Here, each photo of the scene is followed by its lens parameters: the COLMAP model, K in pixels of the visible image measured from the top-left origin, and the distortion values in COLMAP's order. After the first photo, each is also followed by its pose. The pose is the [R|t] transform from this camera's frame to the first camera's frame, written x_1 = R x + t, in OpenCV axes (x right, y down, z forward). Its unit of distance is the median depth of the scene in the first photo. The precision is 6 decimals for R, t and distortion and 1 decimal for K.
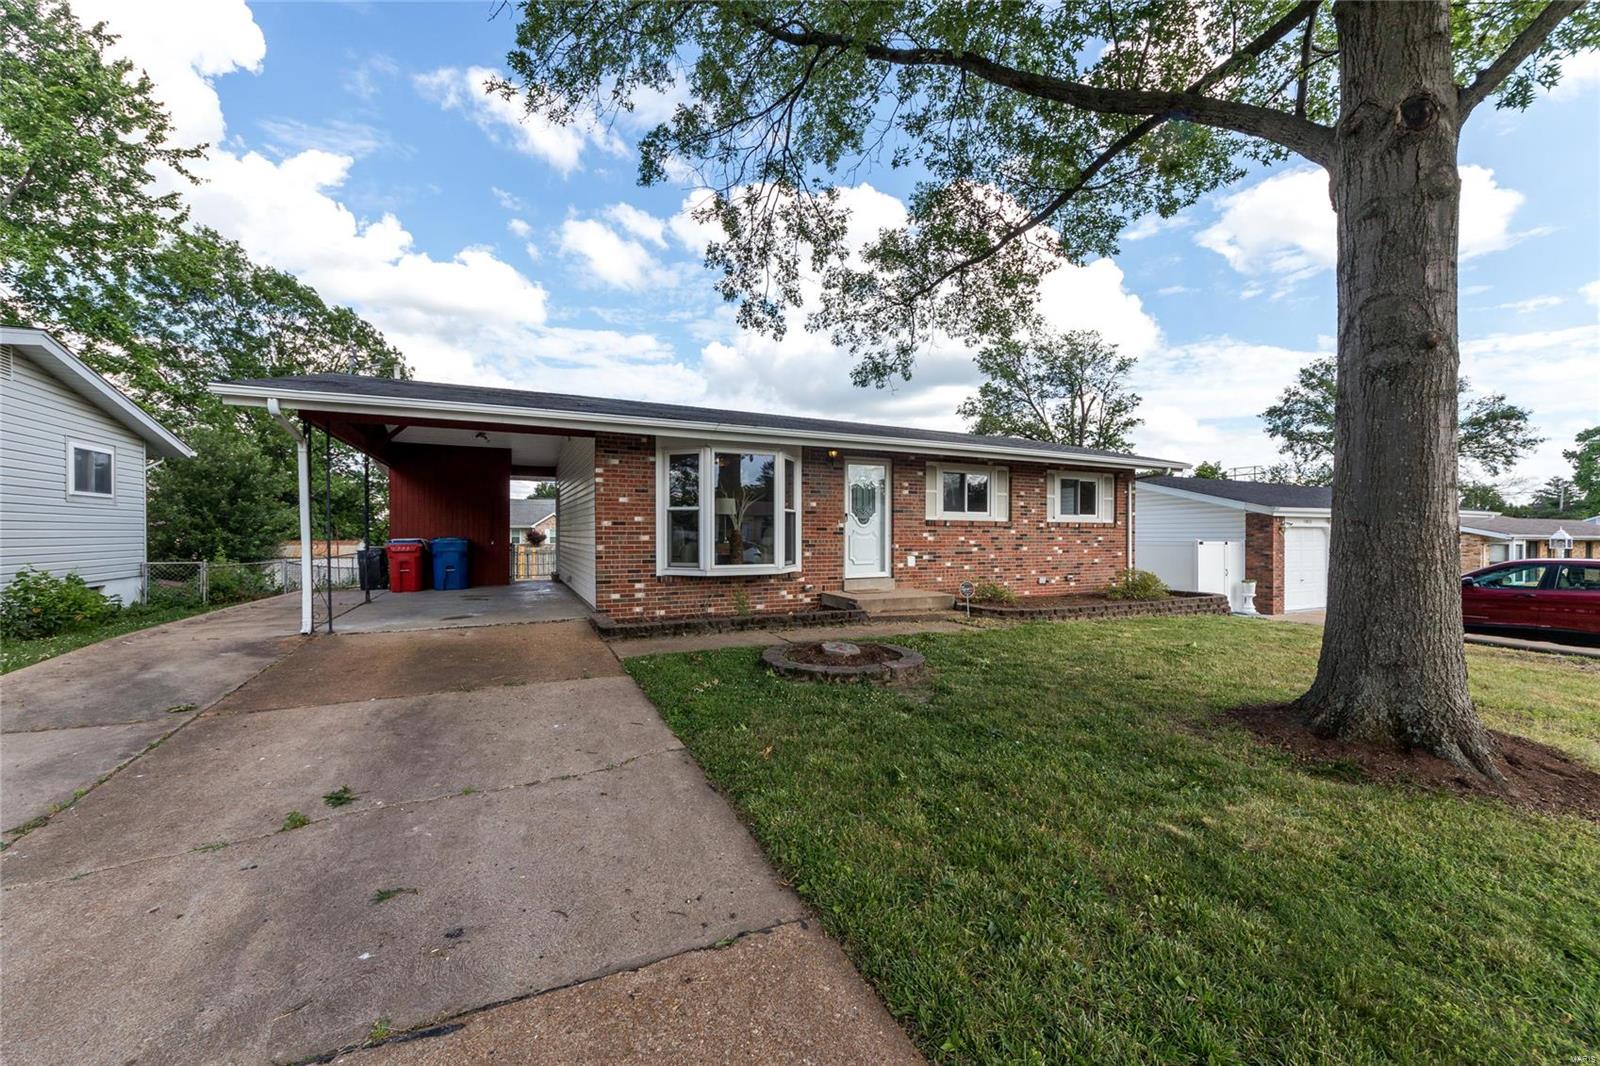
lens RADIAL K [[614.5, 0, 806.6], [0, 614.5, 538.0], [0, 0, 1]] dist [-0.003512, -0.000589]
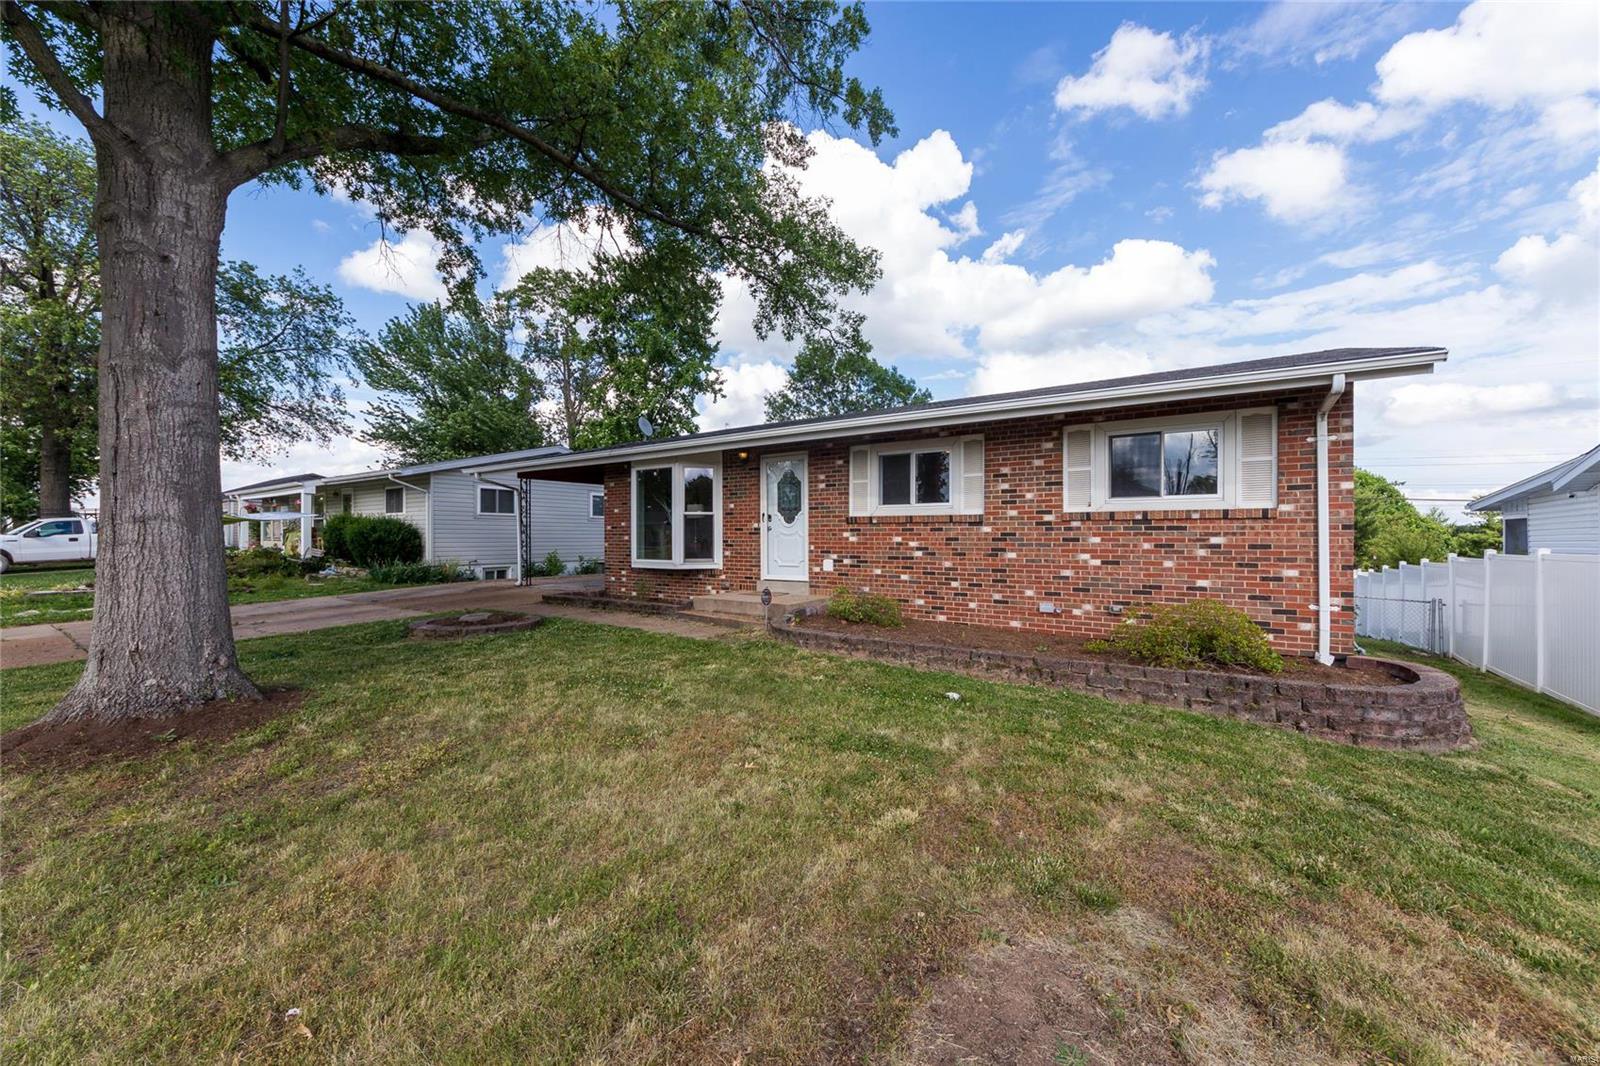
lens RADIAL K [[614.5, 0, 807.5], [0, 614.5, 534.0], [0, 0, 1]] dist [-0.003512, -0.000589]
pose [[0.484772, -0.005273, -0.874625, 0.892578], [-0.003673, 0.999961, -0.008065, 0.000989], [0.874633, 0.007122, 0.484733, 0.543342]]
